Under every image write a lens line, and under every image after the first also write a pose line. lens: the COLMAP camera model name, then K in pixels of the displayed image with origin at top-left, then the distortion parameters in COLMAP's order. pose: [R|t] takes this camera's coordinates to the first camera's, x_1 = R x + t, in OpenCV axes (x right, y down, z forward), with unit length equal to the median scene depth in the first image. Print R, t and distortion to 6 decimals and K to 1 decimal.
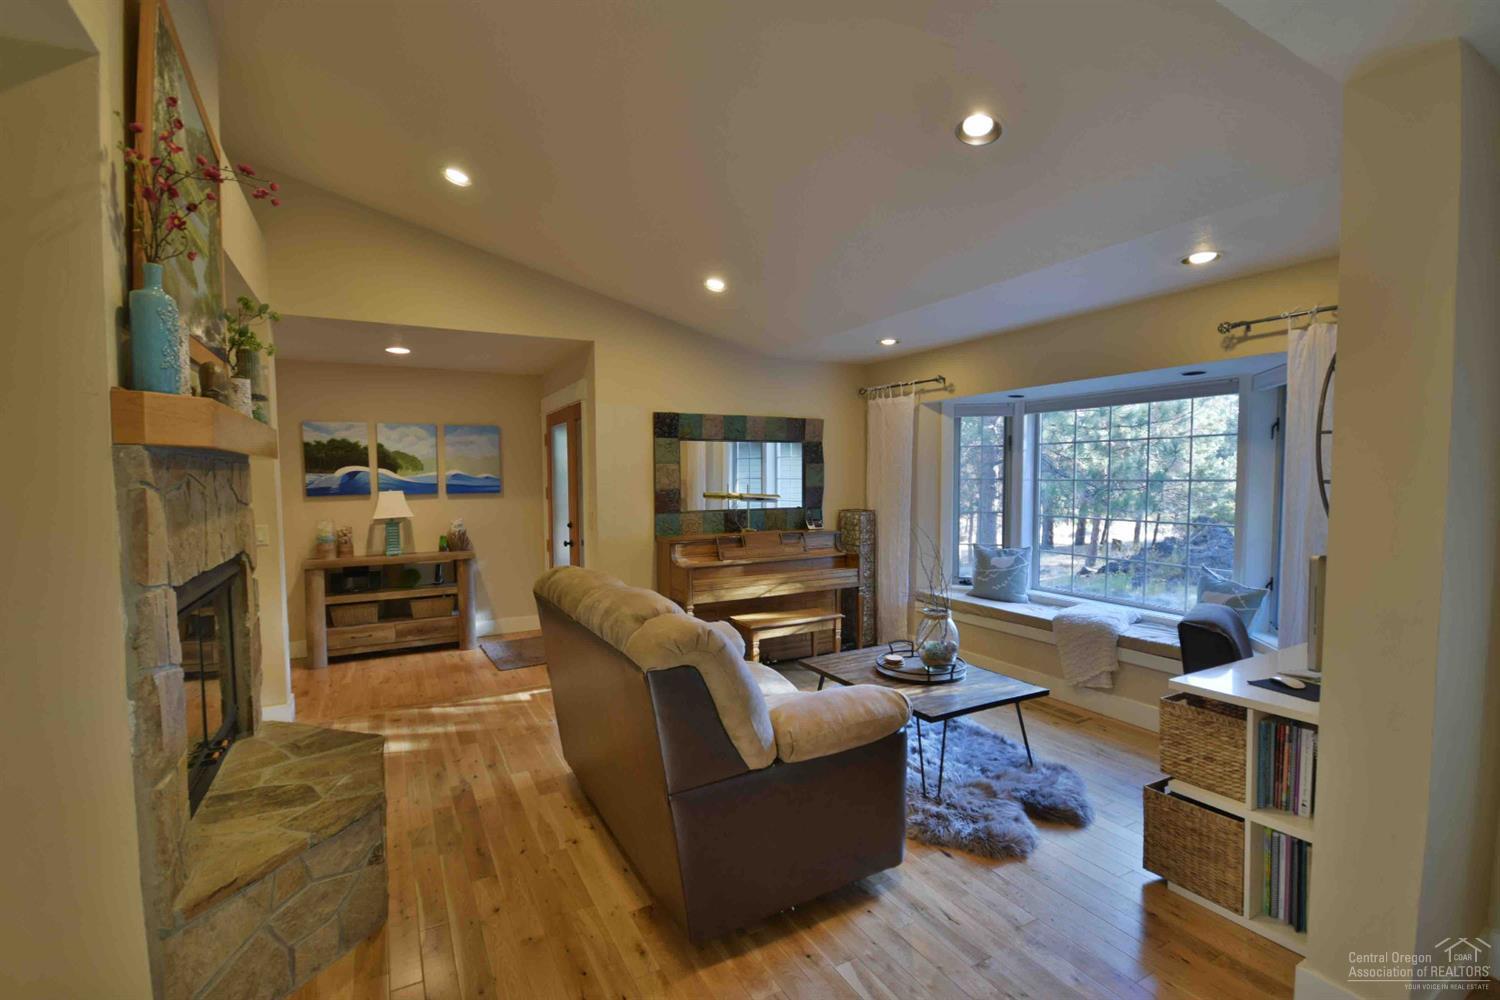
lens RADIAL K [[661.8, 0, 746.2], [0, 661.8, 511.1], [0, 0, 1]] dist [0.002348, -0.008692]
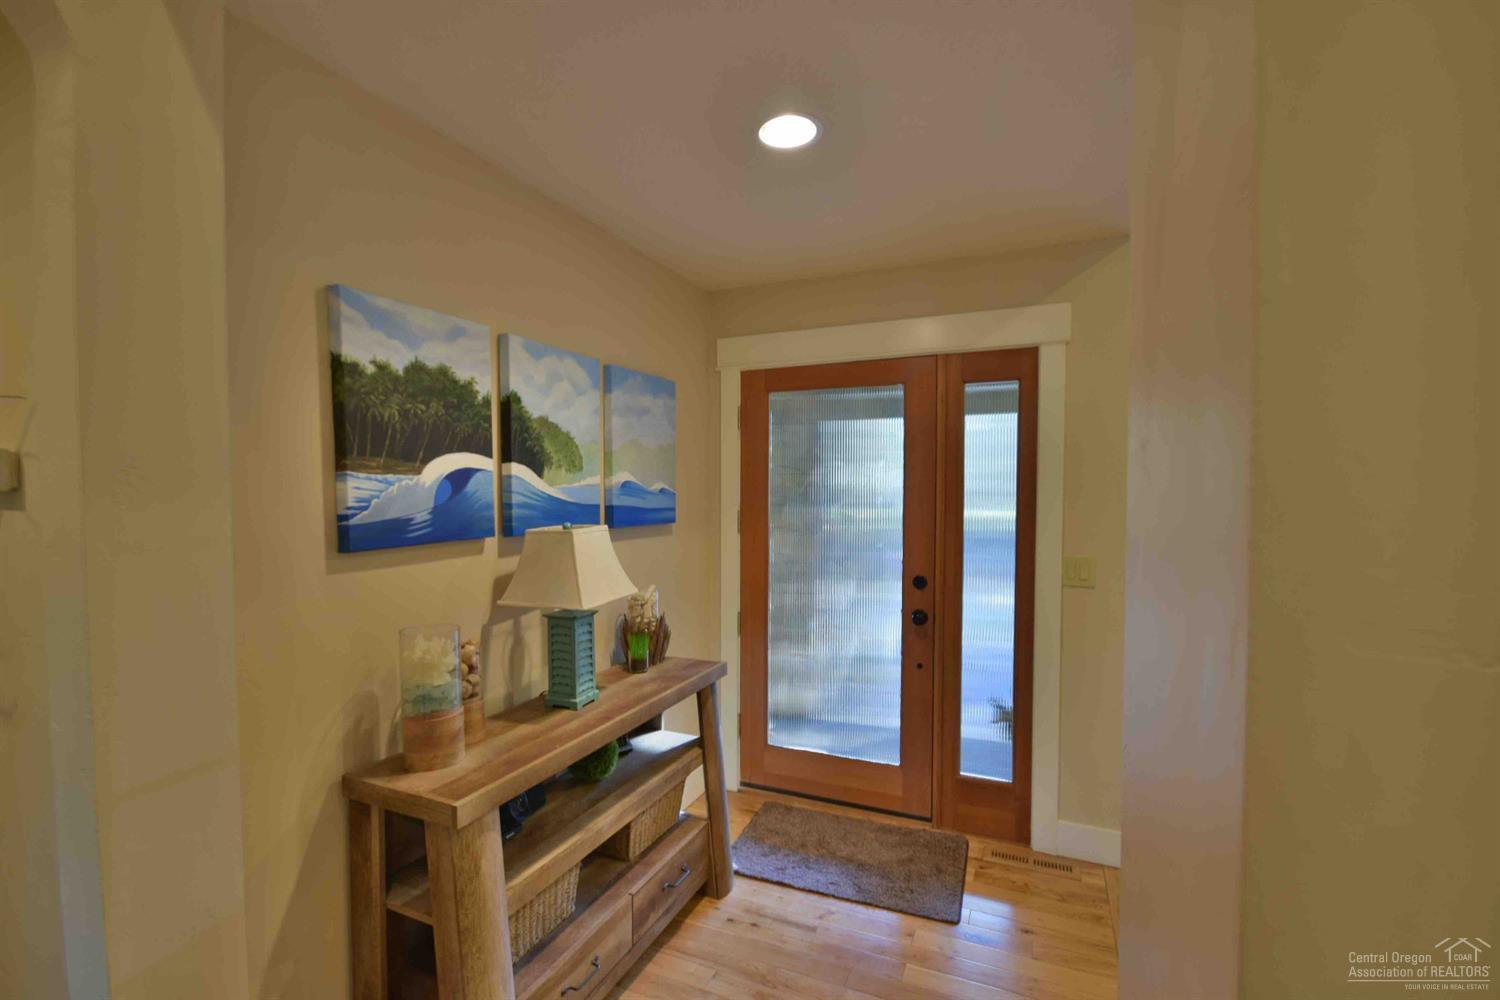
lens RADIAL K [[661.8, 0, 754.4], [0, 661.8, 504.0], [0, 0, 1]] dist [0.002348, -0.008692]
pose [[0.793627, -0.009125, 0.608336, -0.676022], [0.027070, 0.999427, -0.020324, -0.032242], [-0.607802, 0.032597, 0.793419, 0.650946]]
